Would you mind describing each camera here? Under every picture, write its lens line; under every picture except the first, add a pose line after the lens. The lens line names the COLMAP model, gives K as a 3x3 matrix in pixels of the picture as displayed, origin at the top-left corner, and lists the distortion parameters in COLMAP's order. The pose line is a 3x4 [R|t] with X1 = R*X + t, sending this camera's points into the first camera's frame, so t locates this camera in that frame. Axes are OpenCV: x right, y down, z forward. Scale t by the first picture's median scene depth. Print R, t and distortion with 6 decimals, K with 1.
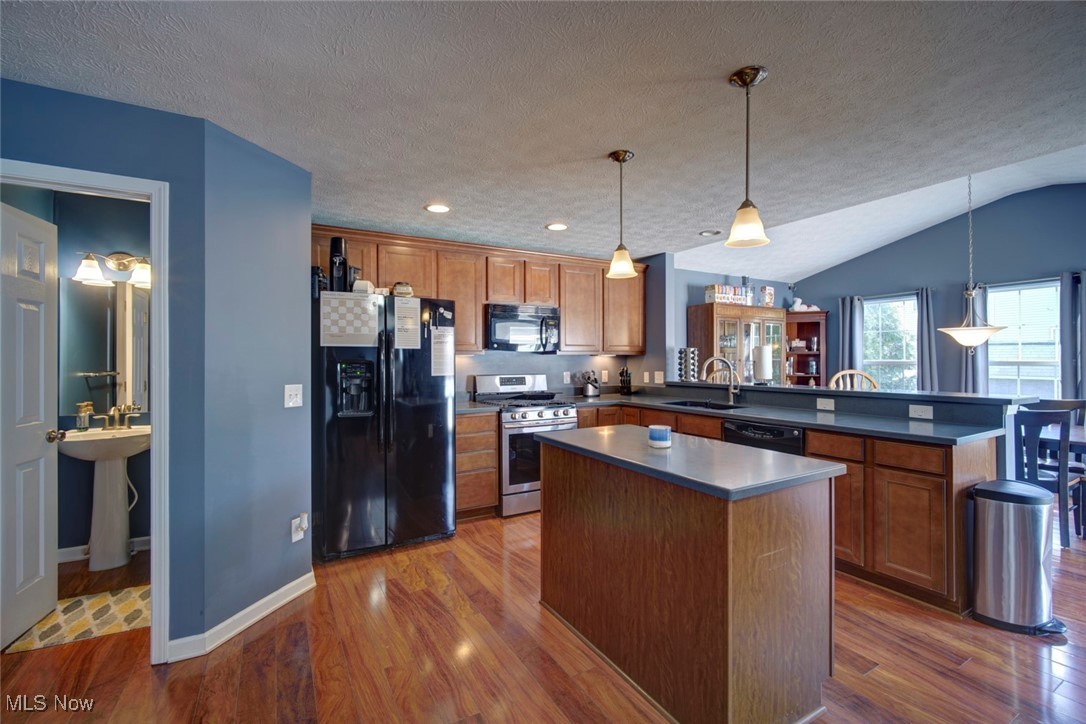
lens RADIAL K [[490.1, 0, 543.4], [0, 490.1, 359.0], [0, 0, 1]] dist [-0.005145, -0.000367]
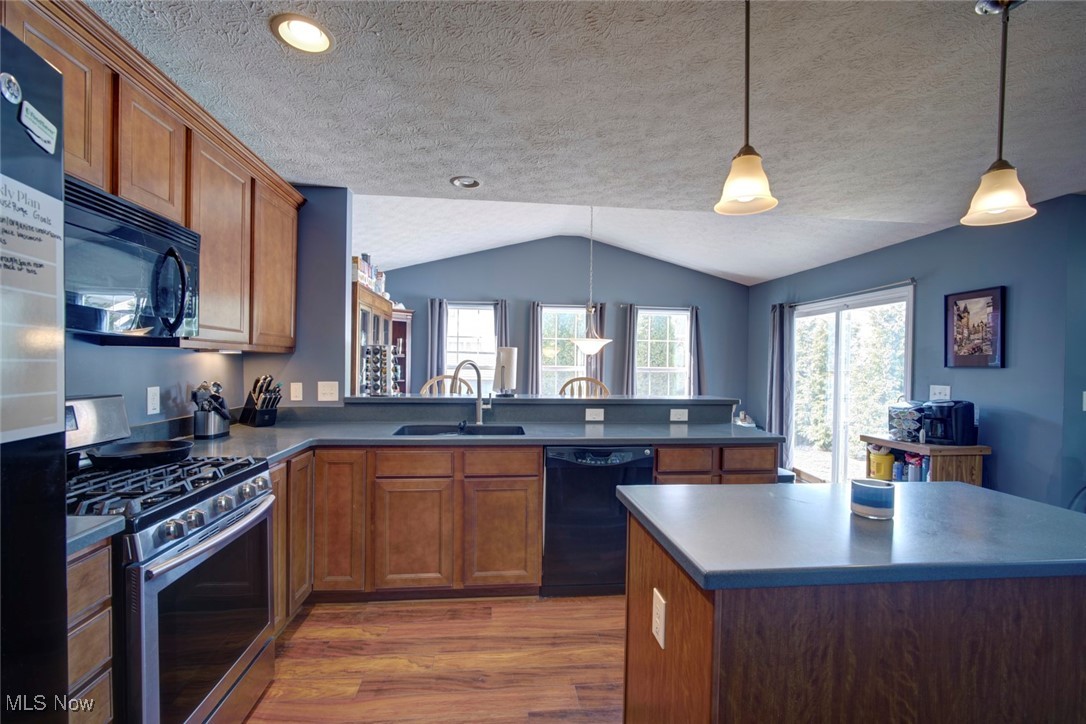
lens RADIAL K [[490.1, 0, 542.4], [0, 490.1, 363.3], [0, 0, 1]] dist [-0.005145, -0.000367]
pose [[0.385999, 0.013343, 0.922403, -0.266330], [-0.014764, 0.999857, -0.008285, 0.004717], [-0.922381, -0.010421, 0.386141, 0.650032]]
